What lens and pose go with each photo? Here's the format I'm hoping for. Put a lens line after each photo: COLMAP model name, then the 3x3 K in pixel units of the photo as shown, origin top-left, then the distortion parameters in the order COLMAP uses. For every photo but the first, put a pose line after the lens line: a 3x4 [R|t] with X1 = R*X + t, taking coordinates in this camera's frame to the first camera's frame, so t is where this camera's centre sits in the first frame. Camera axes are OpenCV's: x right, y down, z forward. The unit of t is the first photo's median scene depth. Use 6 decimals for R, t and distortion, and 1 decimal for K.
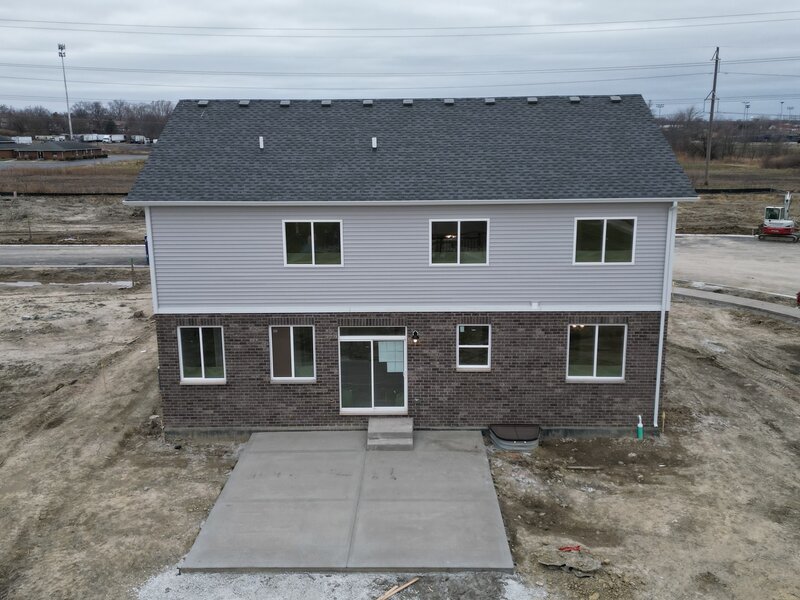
lens RADIAL K [[735.5, 0, 395.3], [0, 735.5, 298.7], [0, 0, 1]] dist [0.113078, -0.139636]
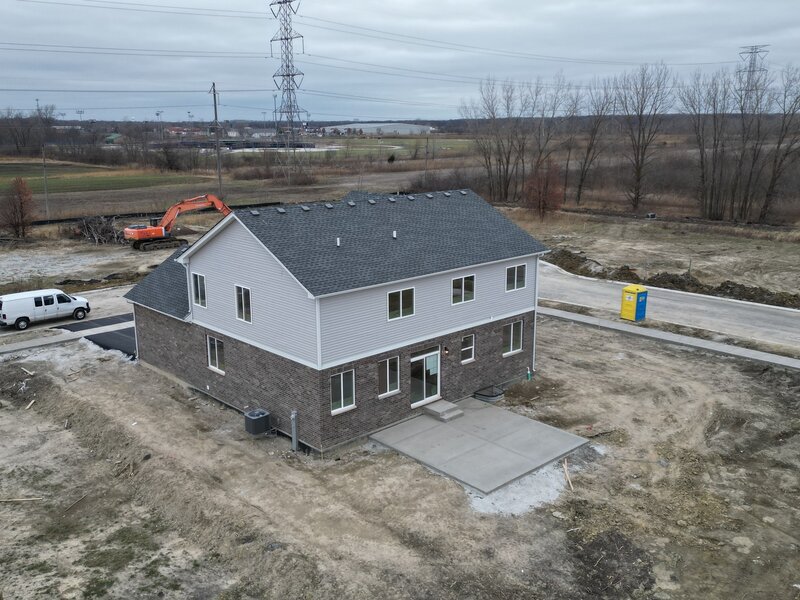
lens RADIAL K [[735.5, 0, 395.3], [0, 735.5, 298.7], [0, 0, 1]] dist [0.113078, -0.139636]
pose [[0.722943, -0.155679, 0.673140, -1.140886], [0.153928, 0.986088, 0.062740, -0.180957], [-0.673543, 0.058257, 0.736849, -0.147784]]
